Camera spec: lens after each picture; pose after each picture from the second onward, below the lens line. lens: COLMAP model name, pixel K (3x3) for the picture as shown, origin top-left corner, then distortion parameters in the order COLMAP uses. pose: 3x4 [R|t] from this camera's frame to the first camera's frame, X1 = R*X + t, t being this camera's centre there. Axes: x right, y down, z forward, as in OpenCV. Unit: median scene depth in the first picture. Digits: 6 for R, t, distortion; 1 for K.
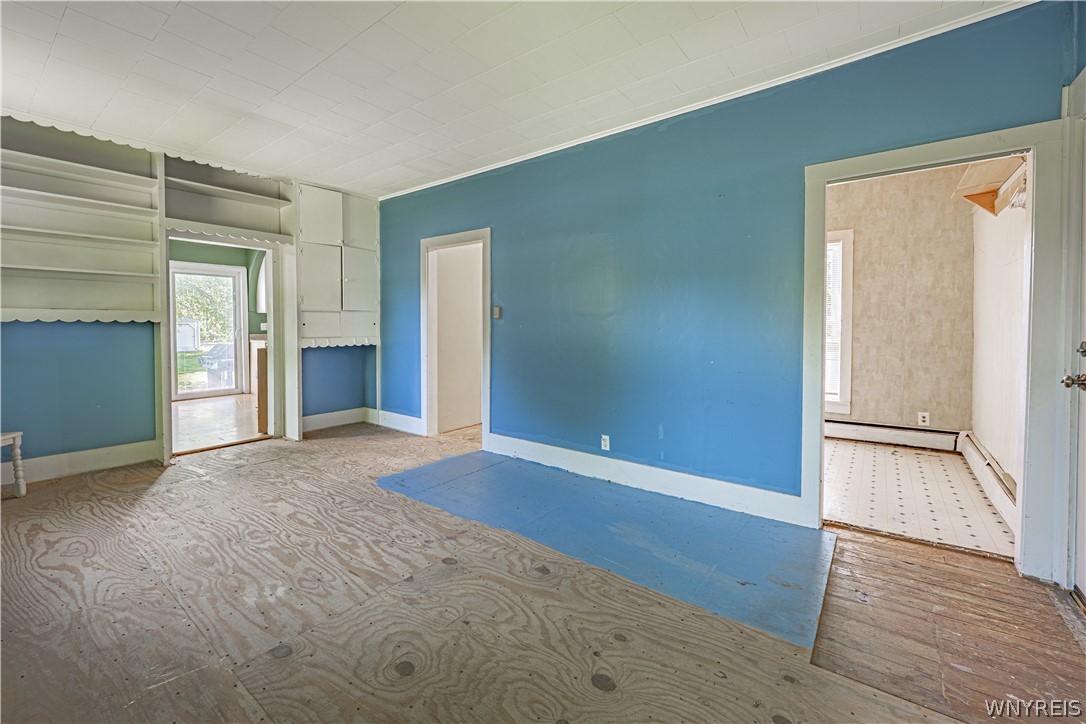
lens RADIAL K [[448.0, 0, 546.5], [0, 448.0, 336.8], [0, 0, 1]] dist [-0.000770, -0.000207]
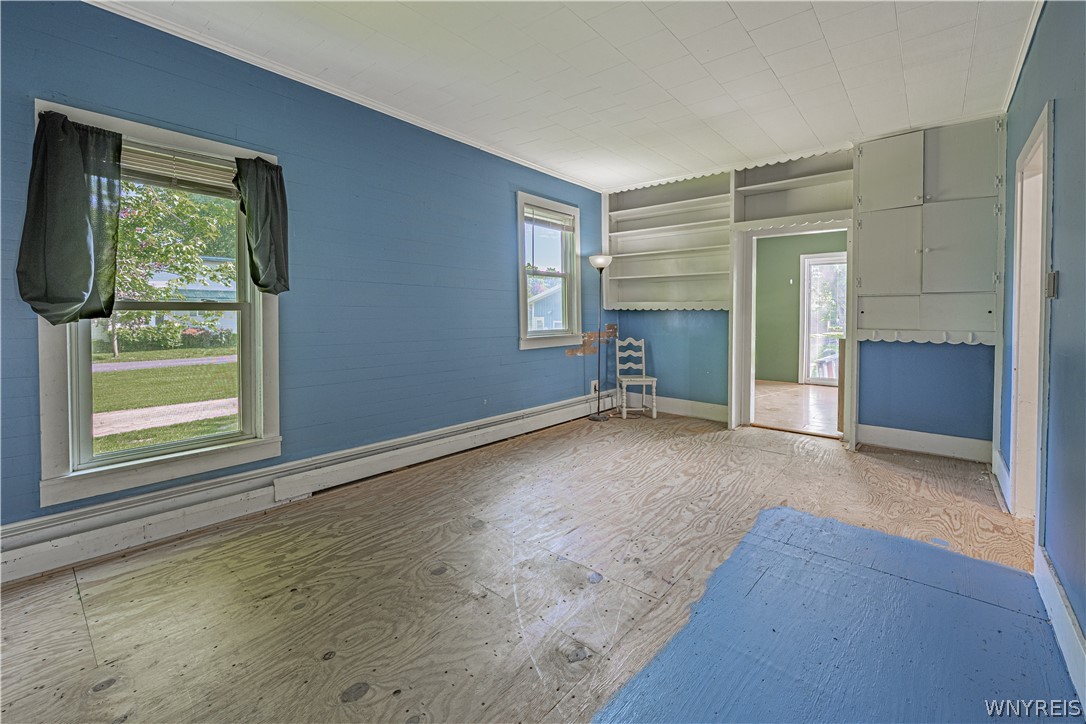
lens RADIAL K [[461.2, 0, 544.2], [0, 461.2, 322.9], [0, 0, 1]] dist [-0.001277, -0.000067]
pose [[-0.060096, 0.021748, -0.997956, 0.545264], [-0.031545, 0.999222, 0.023675, -0.015680], [0.997694, 0.032903, -0.059363, 0.744738]]
